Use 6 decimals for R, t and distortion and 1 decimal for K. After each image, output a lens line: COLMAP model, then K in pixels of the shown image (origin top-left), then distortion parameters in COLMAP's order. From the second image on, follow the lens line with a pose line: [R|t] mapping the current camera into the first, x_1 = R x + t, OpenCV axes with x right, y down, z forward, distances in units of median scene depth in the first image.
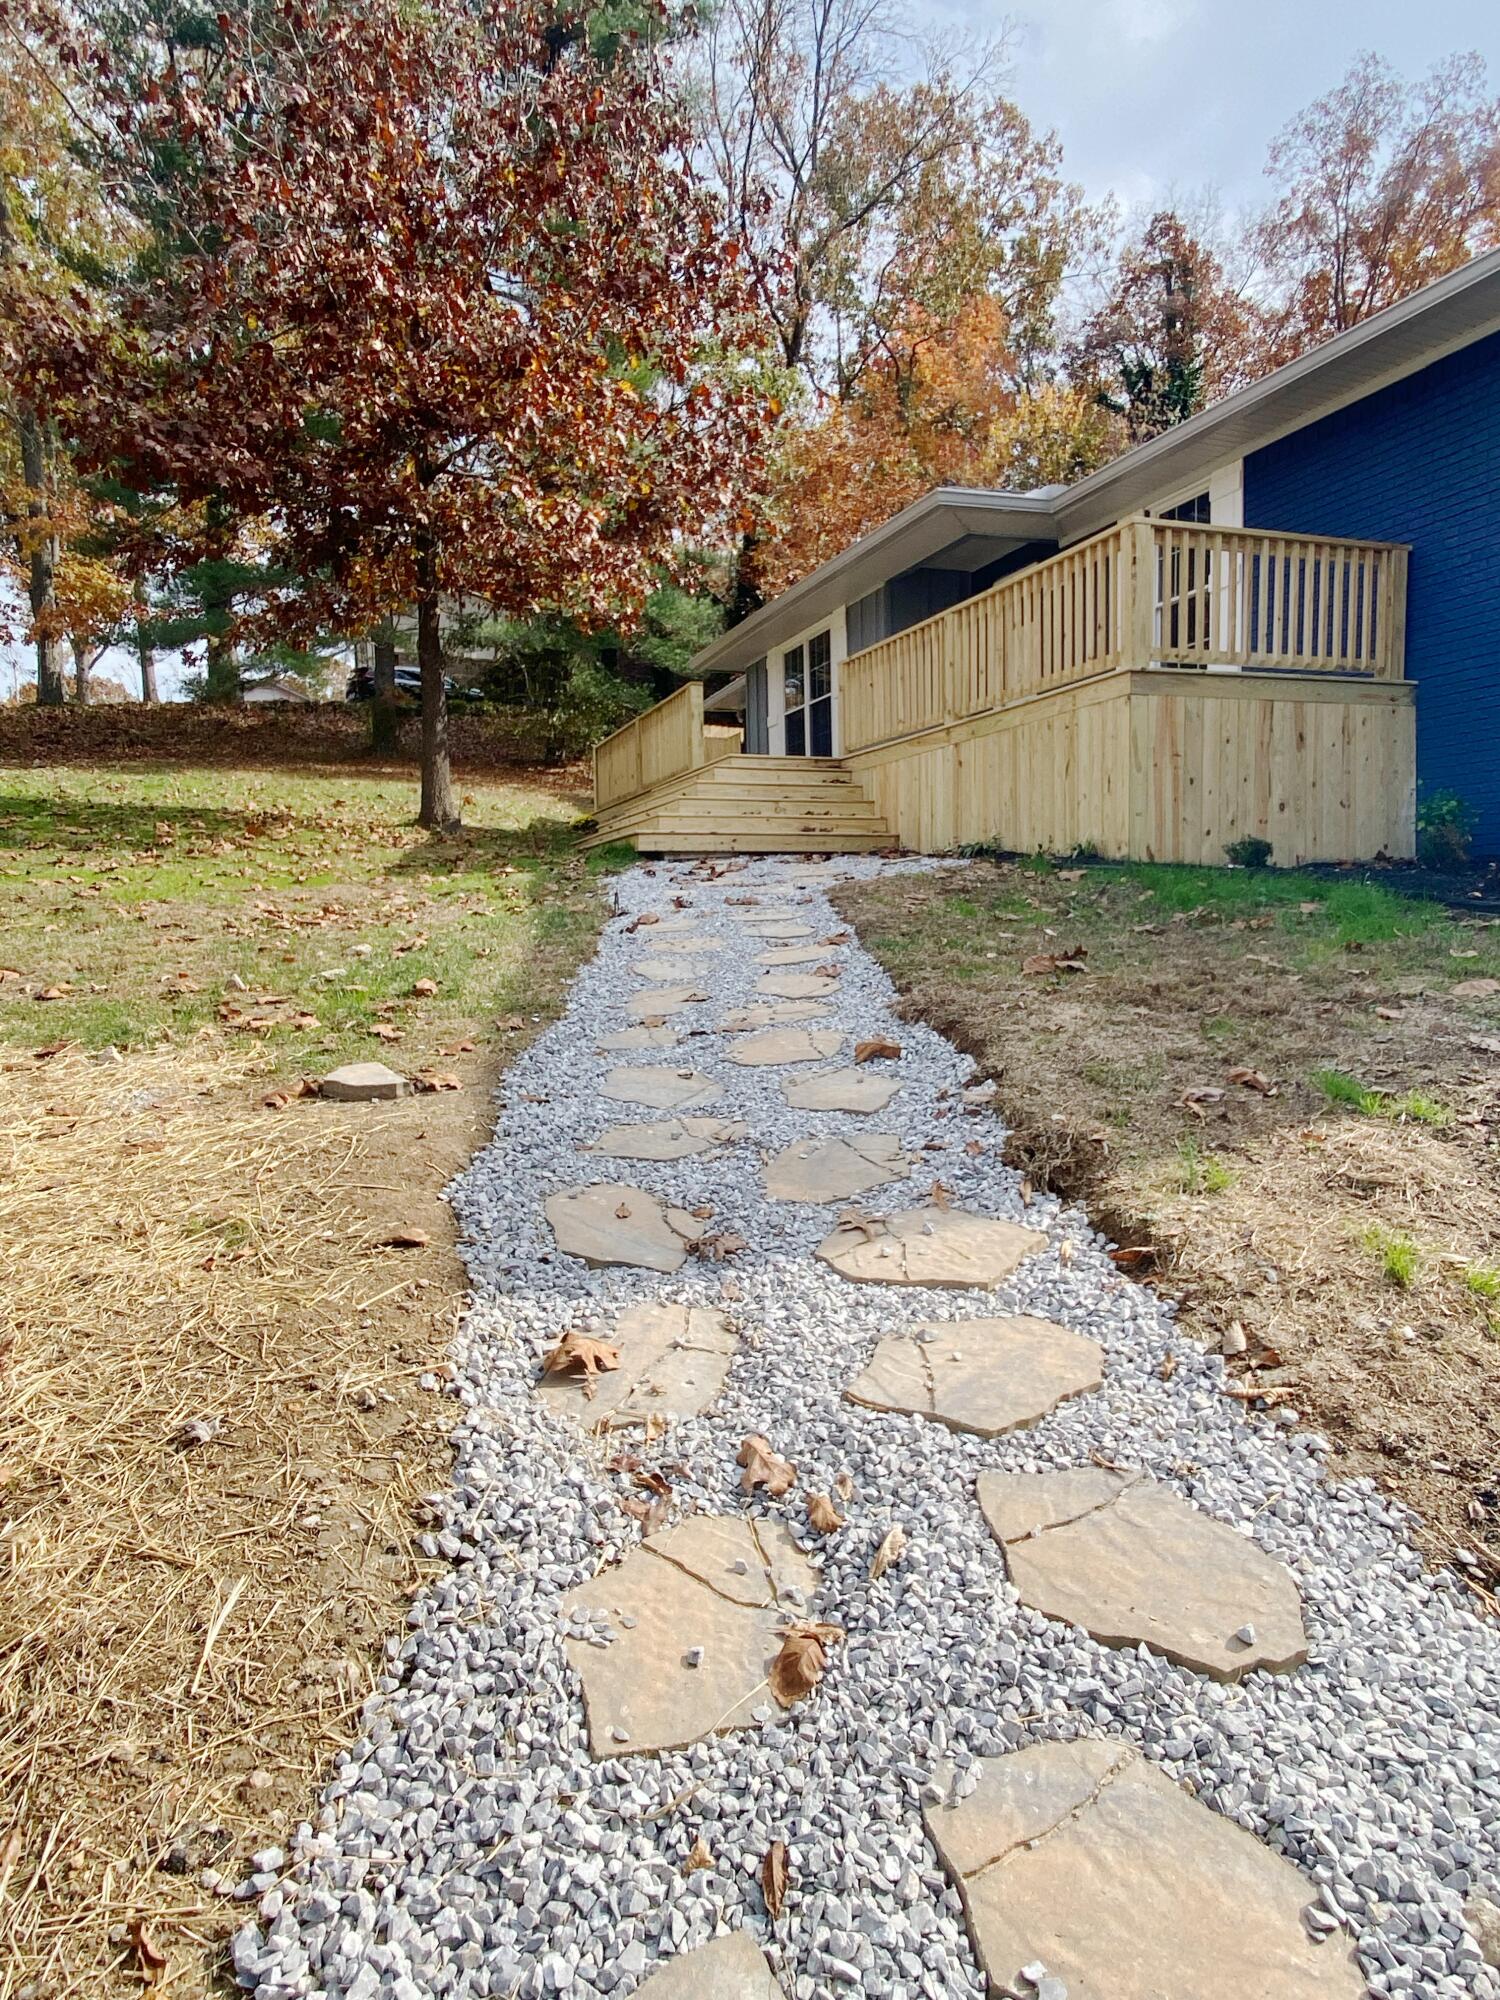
lens RADIAL K [[1229.2, 0, 750.0], [0, 1229.2, 1000.0], [0, 0, 1]] dist [0.078731, -0.103211]
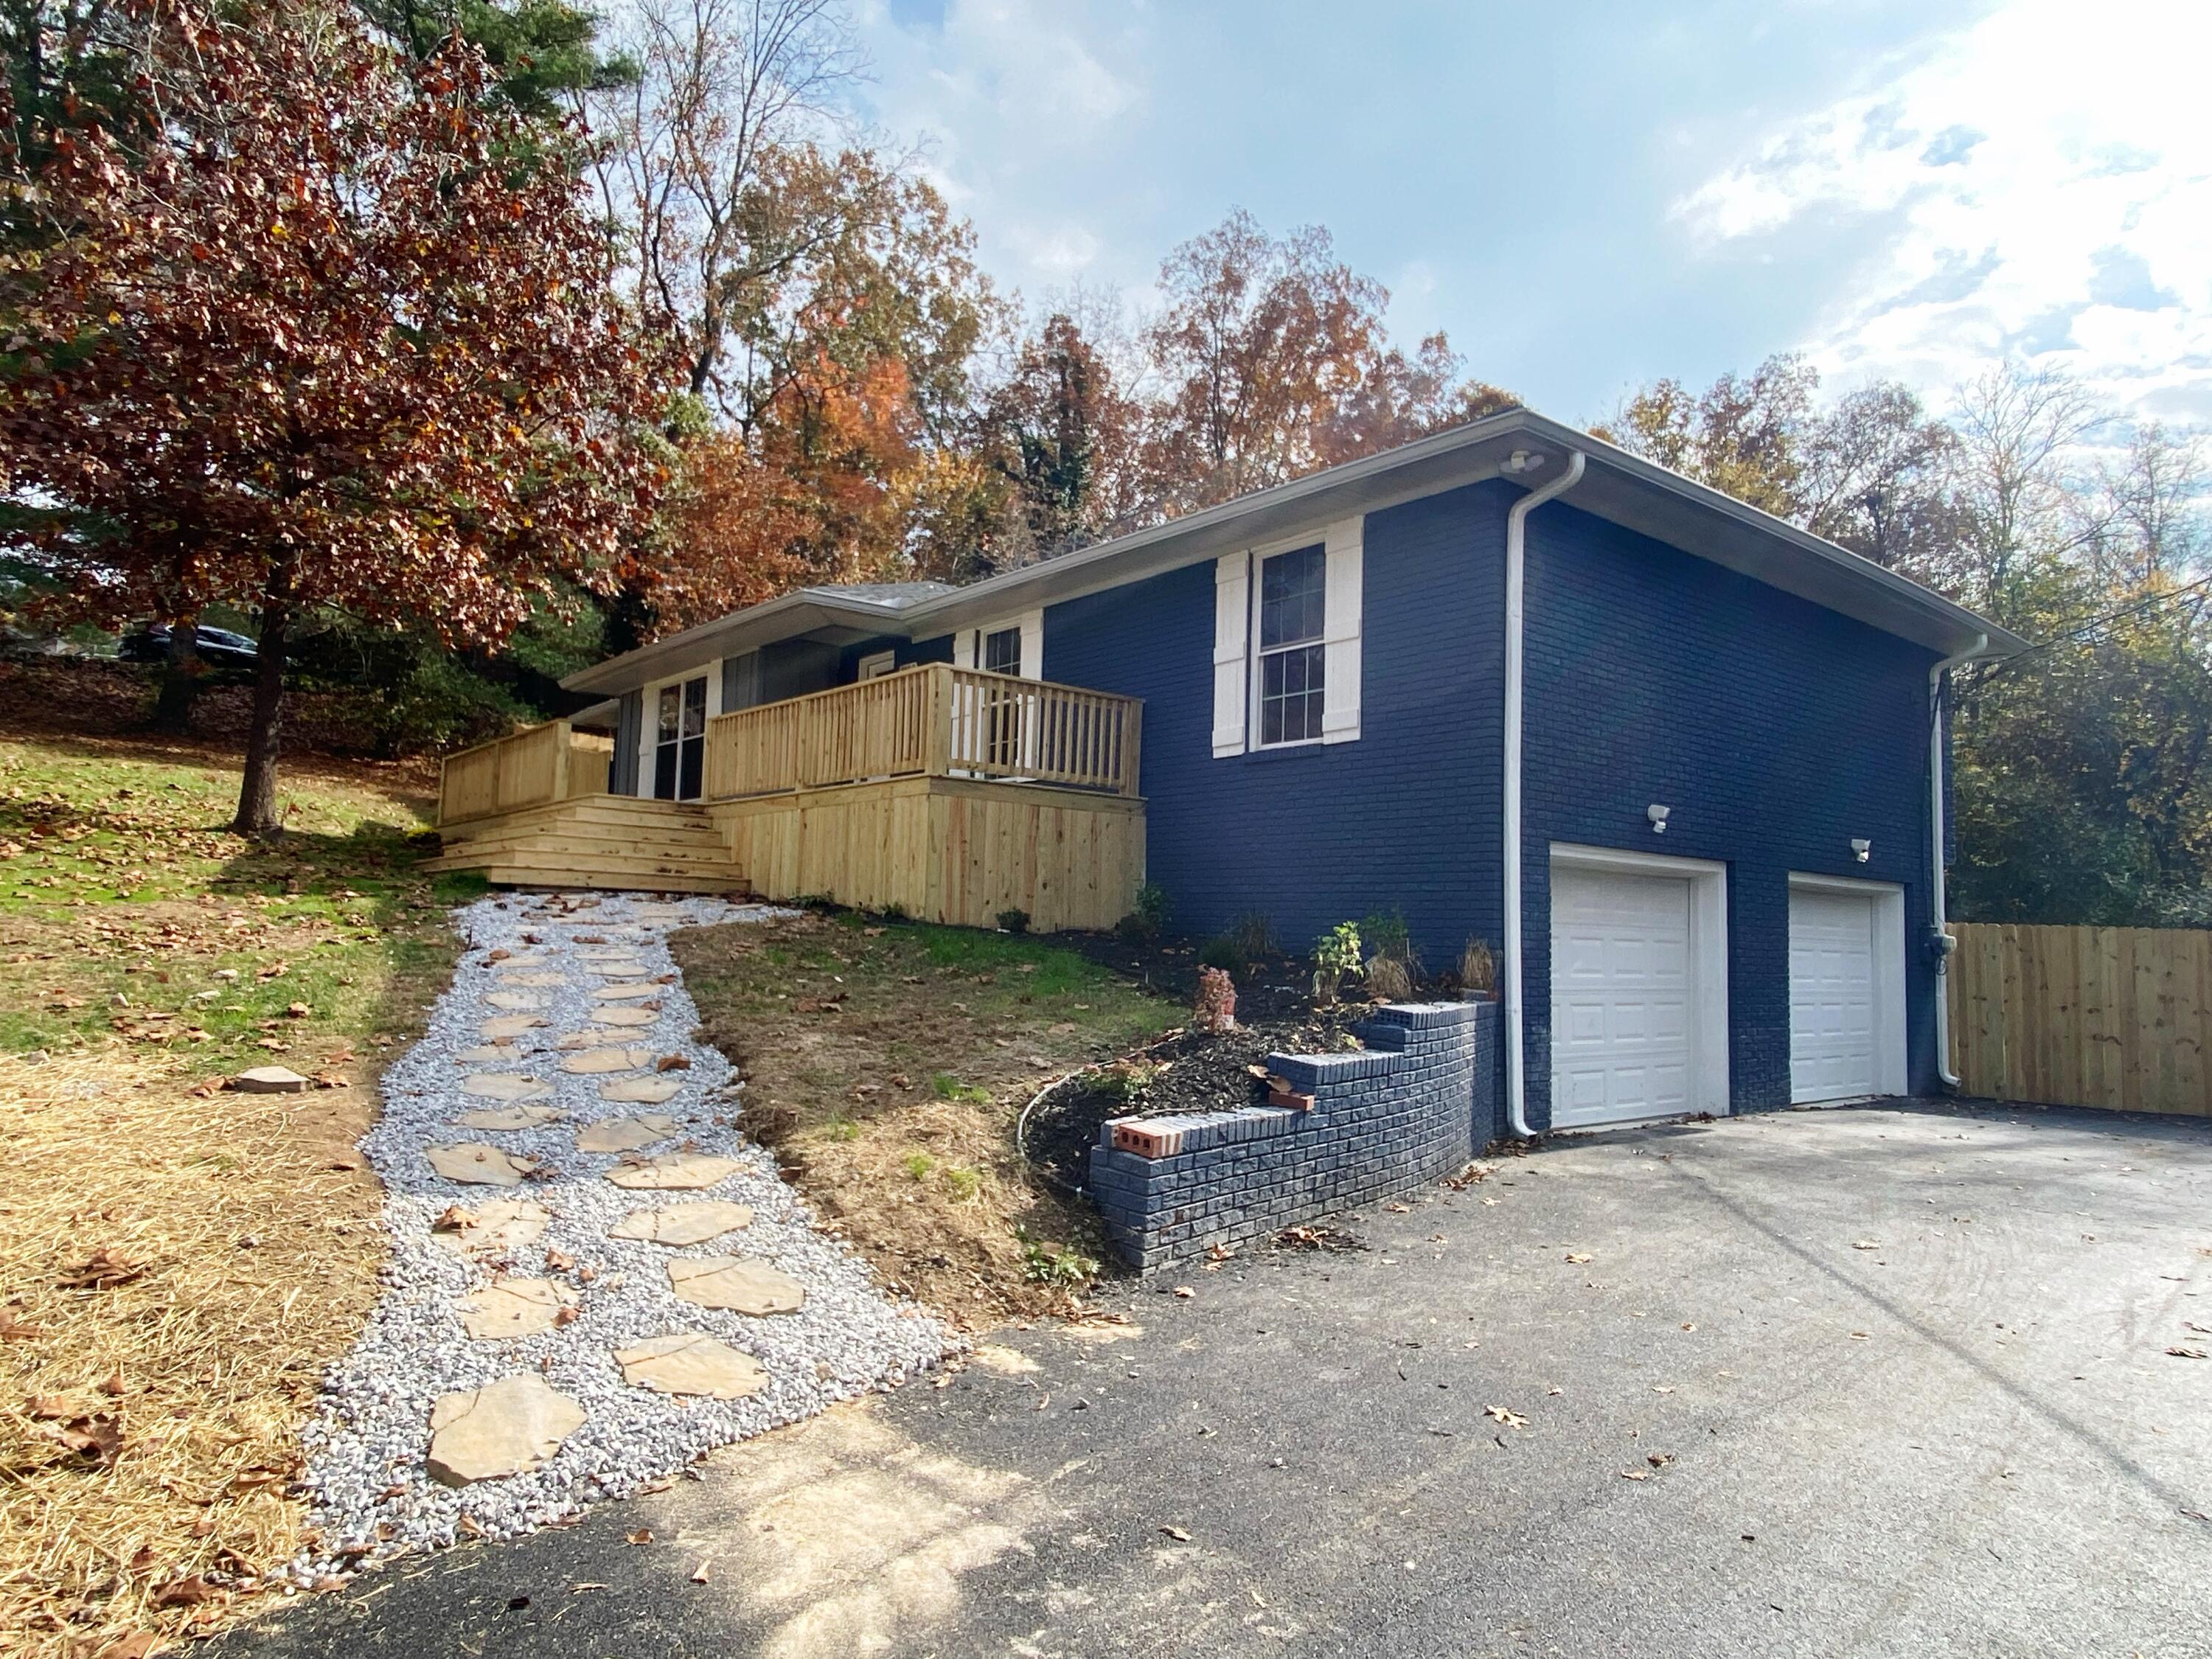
lens RADIAL K [[1359.5, 0, 1116.1], [0, 1359.5, 804.0], [0, 0, 1]] dist [0.078731, -0.103211]
pose [[0.937493, 0.081609, 0.338299, 0.009120], [-0.024460, 0.985163, -0.169871, 0.000760], [-0.347142, 0.150978, 0.925580, -0.330393]]
